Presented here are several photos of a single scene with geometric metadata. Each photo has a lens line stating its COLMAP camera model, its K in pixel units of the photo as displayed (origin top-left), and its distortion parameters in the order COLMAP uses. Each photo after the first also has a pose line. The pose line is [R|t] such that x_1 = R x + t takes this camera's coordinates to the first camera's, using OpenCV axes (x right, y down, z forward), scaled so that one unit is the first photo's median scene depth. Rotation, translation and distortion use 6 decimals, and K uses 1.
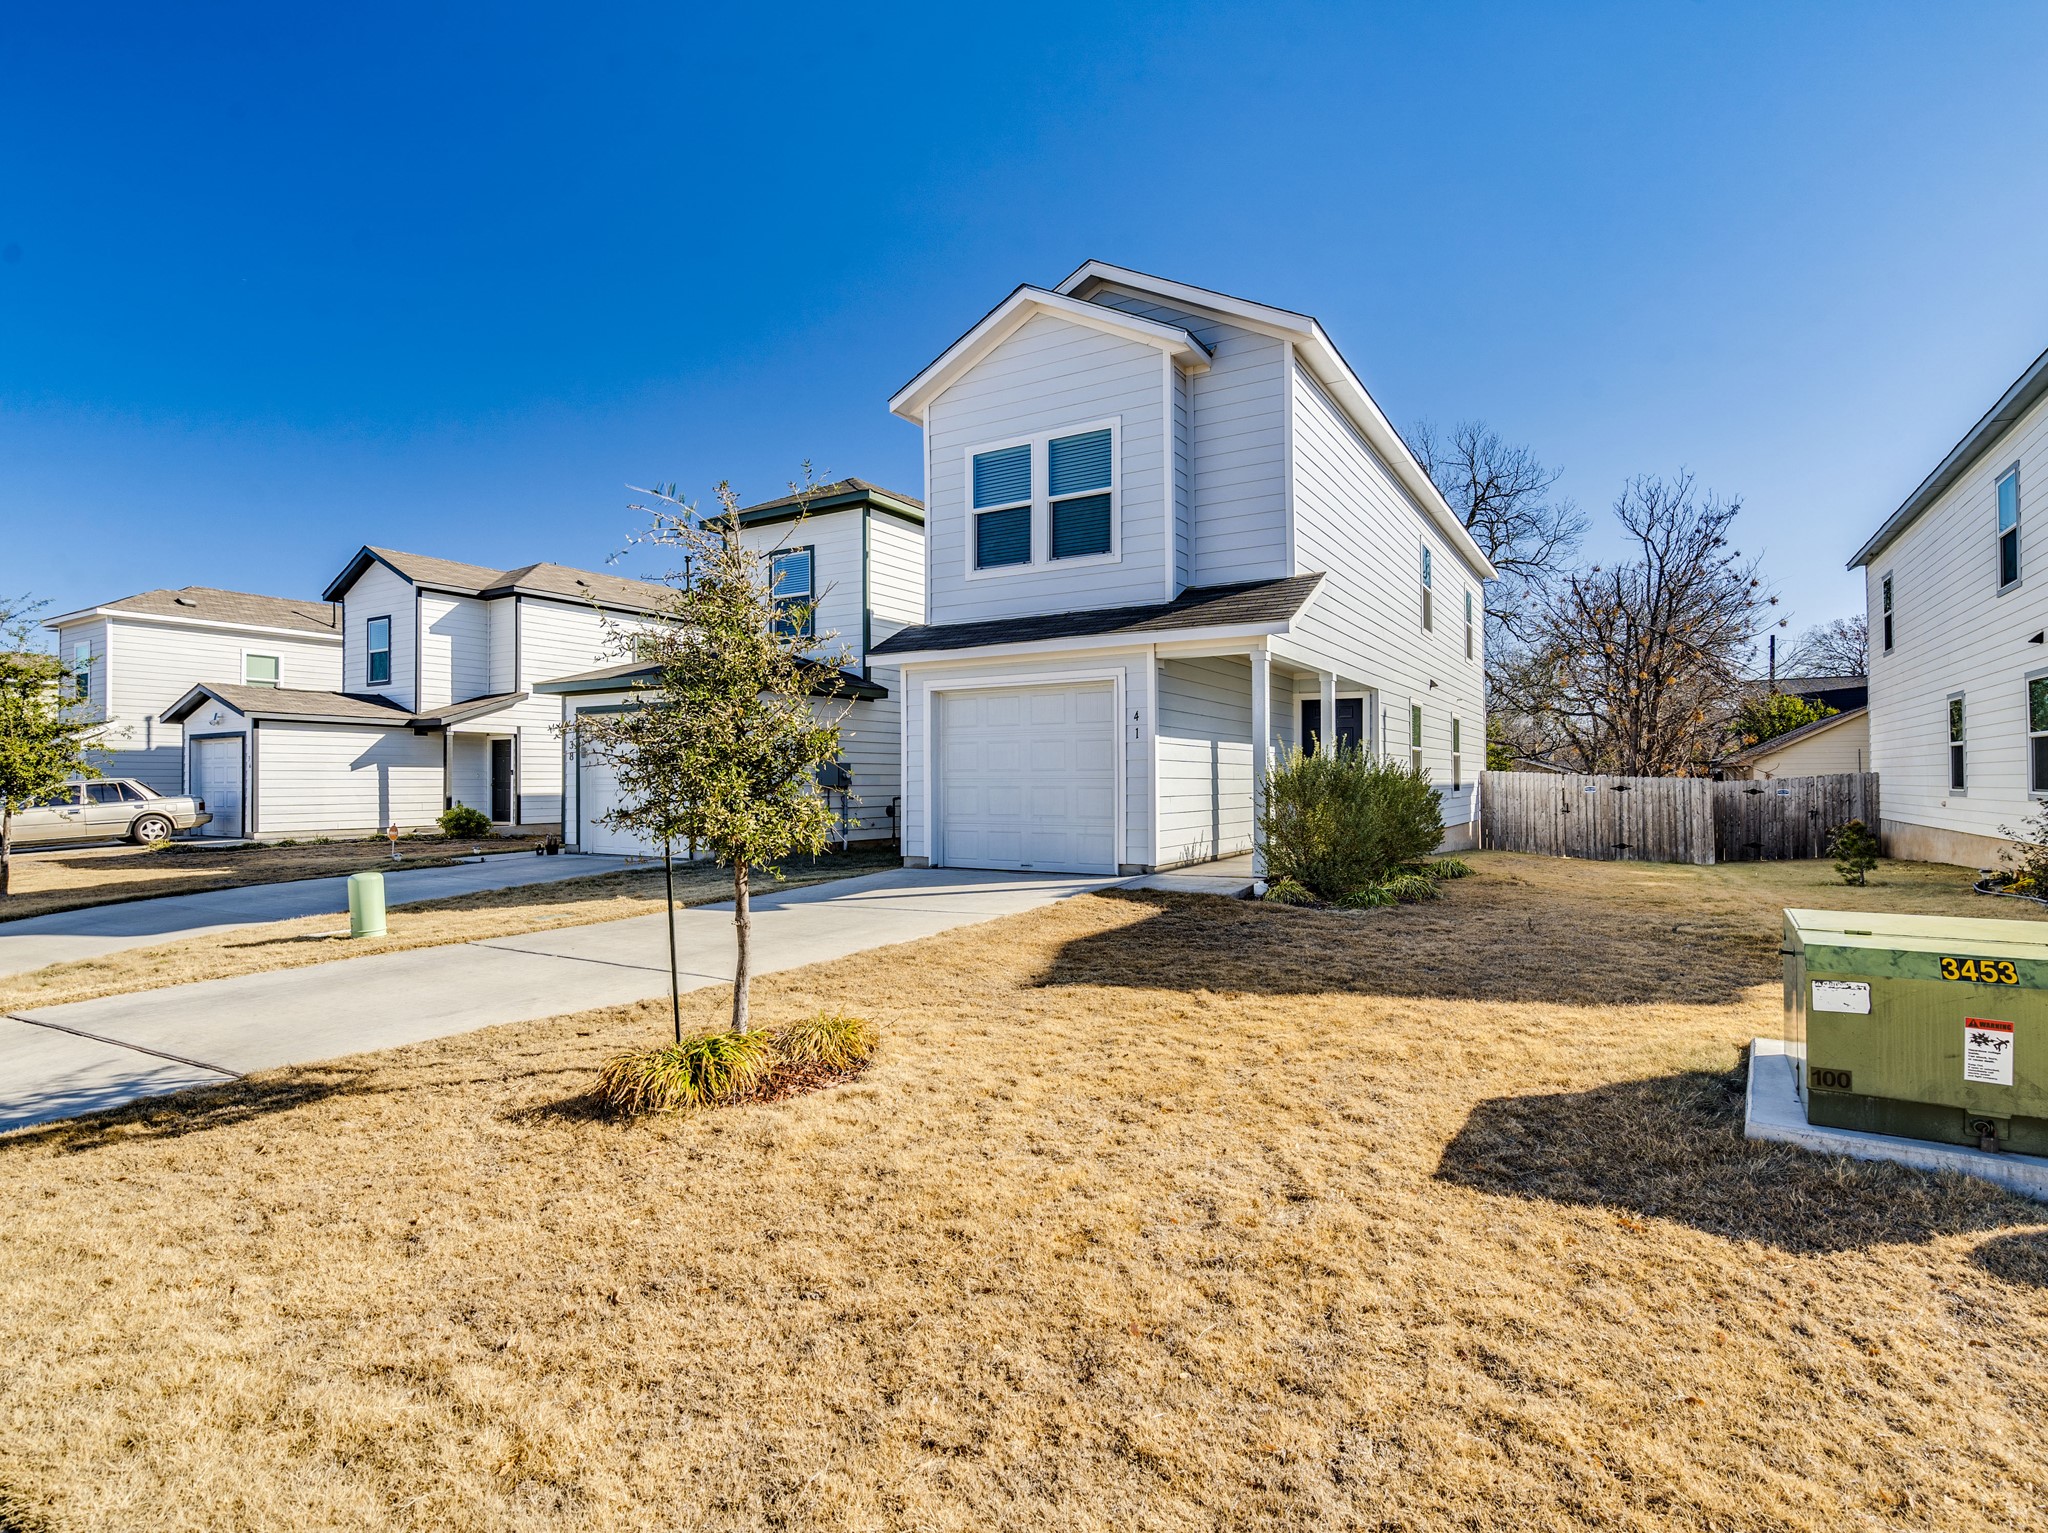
lens RADIAL K [[1059.1, 0, 1025.4], [0, 1059.1, 761.8], [0, 0, 1]] dist [0.001227, 0.001601]
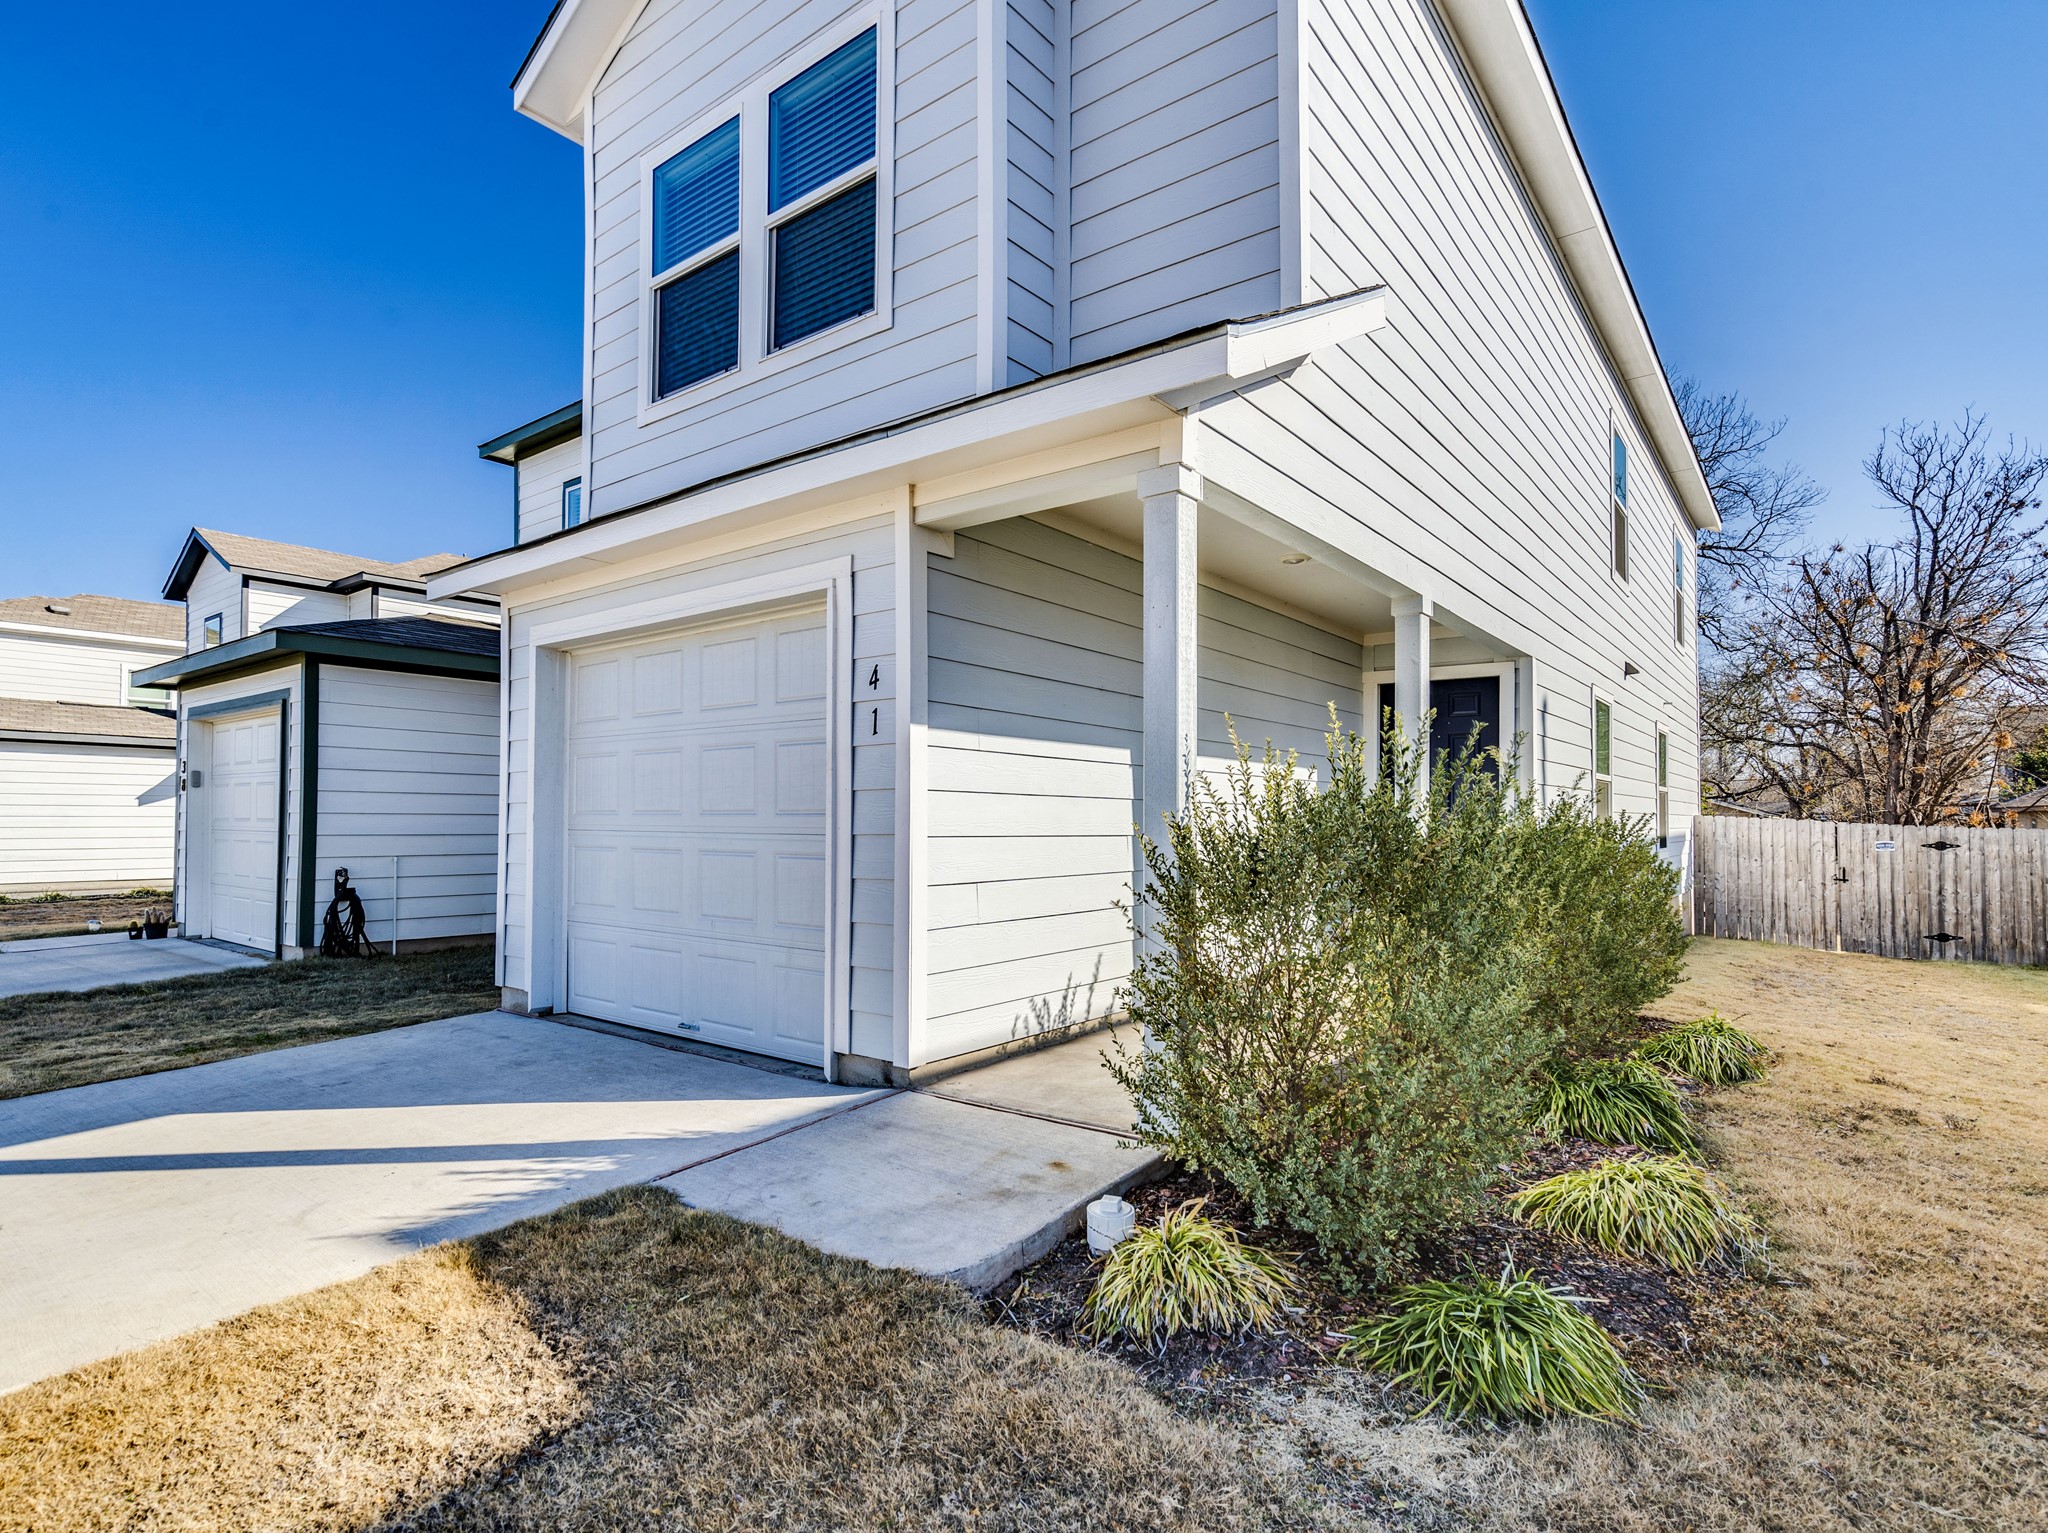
lens RADIAL K [[1059.1, 0, 979.9], [0, 1059.1, 799.7], [0, 0, 1]] dist [0.001227, 0.001601]
pose [[0.988029, 0.004937, -0.154188, 0.109924], [-0.004963, 0.999988, 0.000218, 0.000759], [0.154187, 0.000550, 0.988042, 0.334799]]
